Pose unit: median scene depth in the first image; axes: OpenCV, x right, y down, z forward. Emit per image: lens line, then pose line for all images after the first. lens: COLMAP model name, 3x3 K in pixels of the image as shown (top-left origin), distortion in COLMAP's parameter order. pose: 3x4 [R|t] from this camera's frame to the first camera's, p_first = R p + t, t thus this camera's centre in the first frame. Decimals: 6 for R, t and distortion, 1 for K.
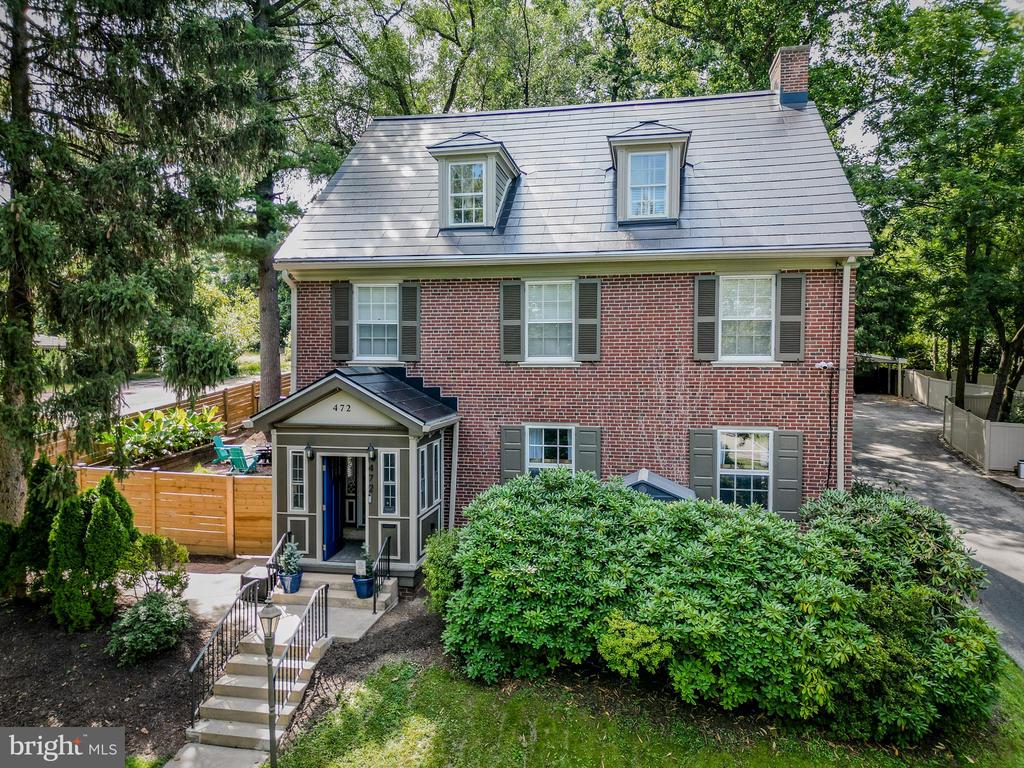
lens RADIAL K [[717.0, 0, 512.9], [0, 717.0, 388.7], [0, 0, 1]] dist [0.049213, -0.051979]
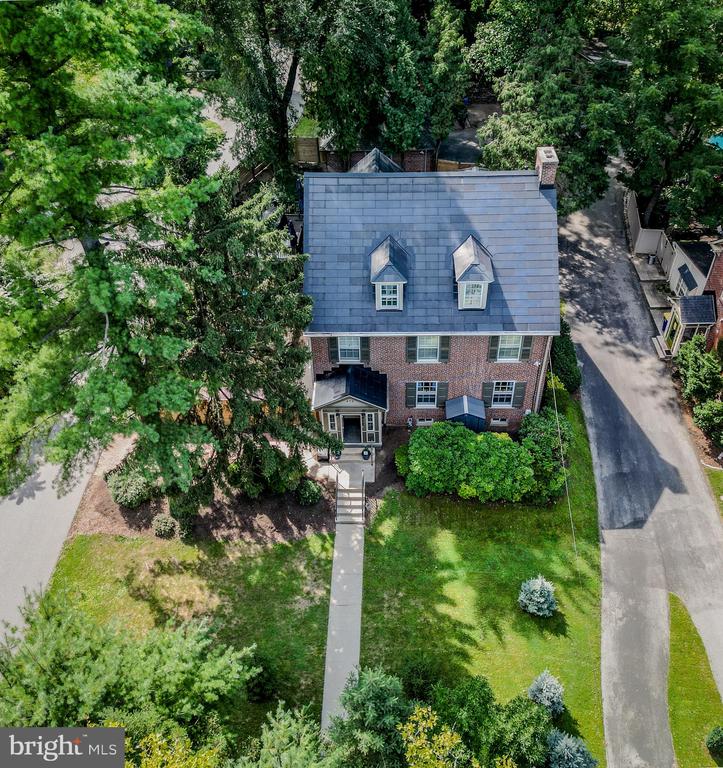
lens RADIAL K [[692.5, 0, 376.7], [0, 692.5, 382.7], [0, 0, 1]] dist [0.059055, -0.005759]
pose [[0.985087, -0.128403, 0.114528, -0.403654], [0.024261, 0.762641, 0.646367, -1.536598], [-0.170339, -0.633949, 0.754383, -0.768699]]
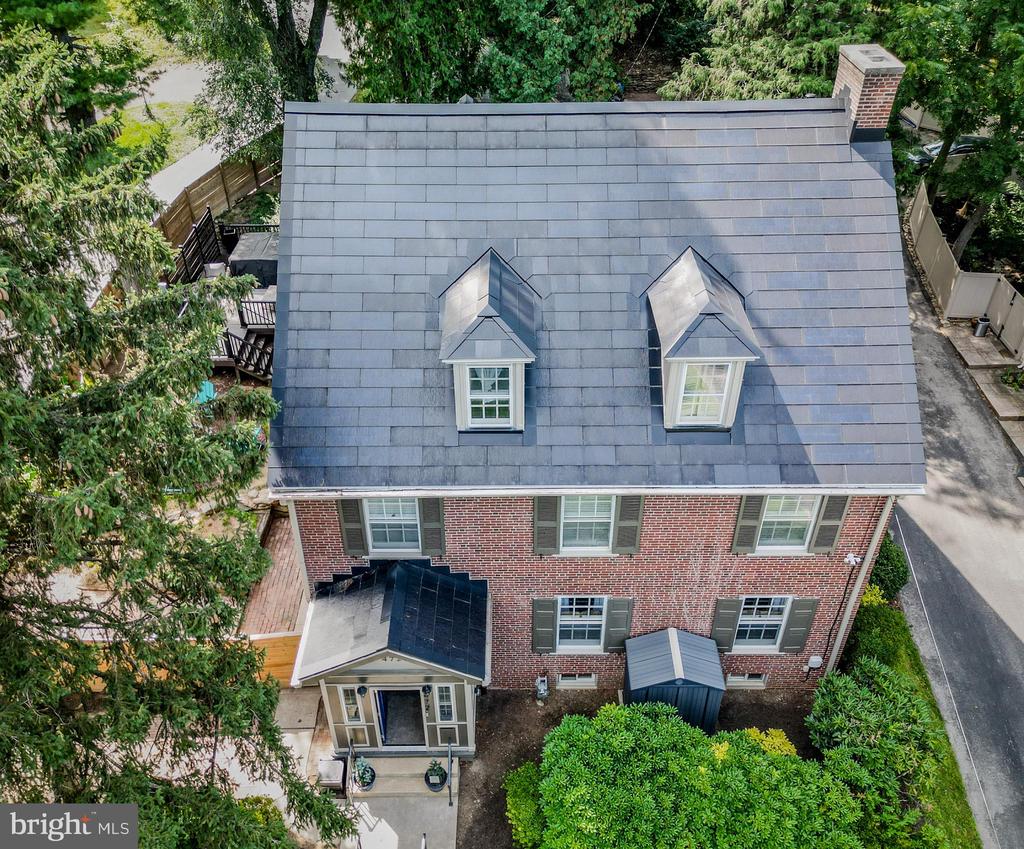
lens RADIAL K [[882.7, 0, 512.0], [0, 882.7, 424.5], [0, 0, 1]] dist [0.001176, -0.000595]
pose [[0.981271, -0.119751, 0.150884, -0.215122], [0.010987, 0.816802, 0.576813, -0.911046], [-0.192316, -0.564353, 0.802820, 0.174295]]
